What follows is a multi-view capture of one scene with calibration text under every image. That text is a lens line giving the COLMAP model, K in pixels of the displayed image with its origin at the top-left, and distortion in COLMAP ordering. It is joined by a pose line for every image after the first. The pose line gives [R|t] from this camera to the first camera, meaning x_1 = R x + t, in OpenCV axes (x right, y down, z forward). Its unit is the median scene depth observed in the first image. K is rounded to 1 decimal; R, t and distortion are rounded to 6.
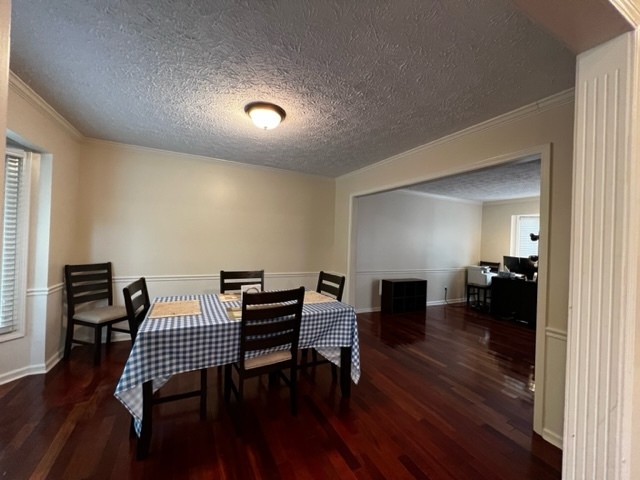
lens RADIAL K [[256.4, 0, 318.5], [0, 256.4, 239.0], [0, 0, 1]] dist [-0.000794, 0.000272]
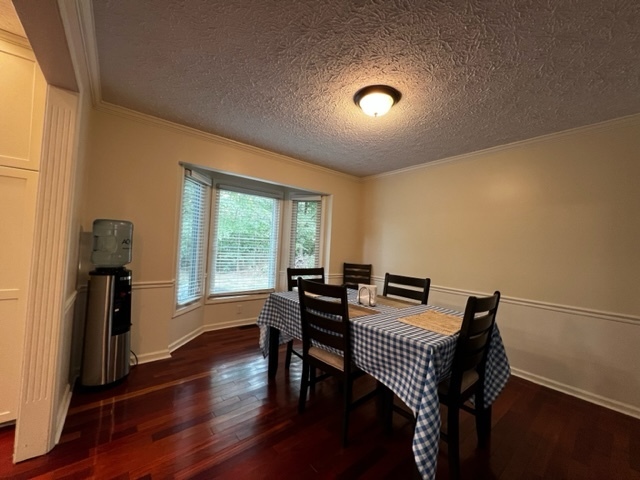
lens RADIAL K [[256.4, 0, 321.1], [0, 256.4, 241.0], [0, 0, 1]] dist [-0.000794, 0.000272]
pose [[0.227140, -0.051241, -0.972513, 0.514279], [-0.030123, 0.997767, -0.059607, 0.066940], [0.973396, 0.042834, 0.225089, 0.512639]]
